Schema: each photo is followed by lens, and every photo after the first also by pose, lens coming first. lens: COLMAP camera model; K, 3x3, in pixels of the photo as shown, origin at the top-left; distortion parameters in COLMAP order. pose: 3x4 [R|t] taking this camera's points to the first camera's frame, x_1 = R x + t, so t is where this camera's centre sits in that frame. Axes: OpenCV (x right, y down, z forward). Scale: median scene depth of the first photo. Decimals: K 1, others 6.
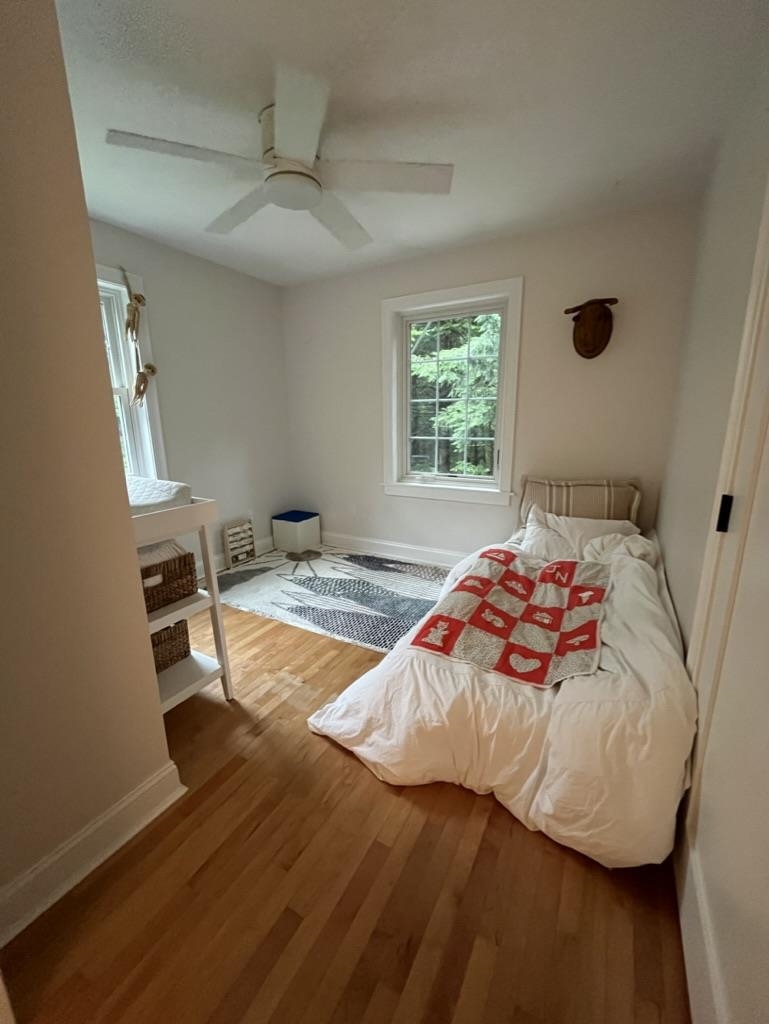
lens RADIAL K [[414.2, 0, 386.4], [0, 414.2, 511.8], [0, 0, 1]] dist [-0.001656, -0.000159]
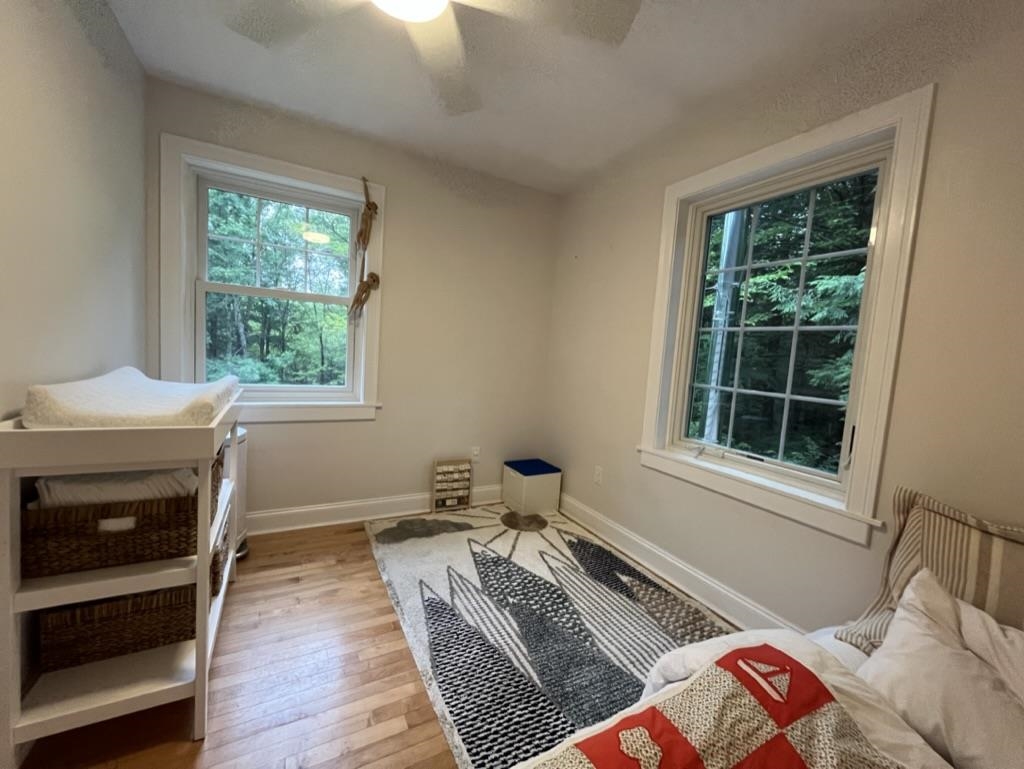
lens RADIAL K [[414.2, 0, 511.0], [0, 414.2, 382.4], [0, 0, 1]] dist [-0.001656, -0.000159]
pose [[0.843530, 0.108580, -0.525992, 0.167894], [-0.194833, 0.974503, -0.111287, -0.058448], [0.500497, 0.196355, 0.843177, 0.333881]]
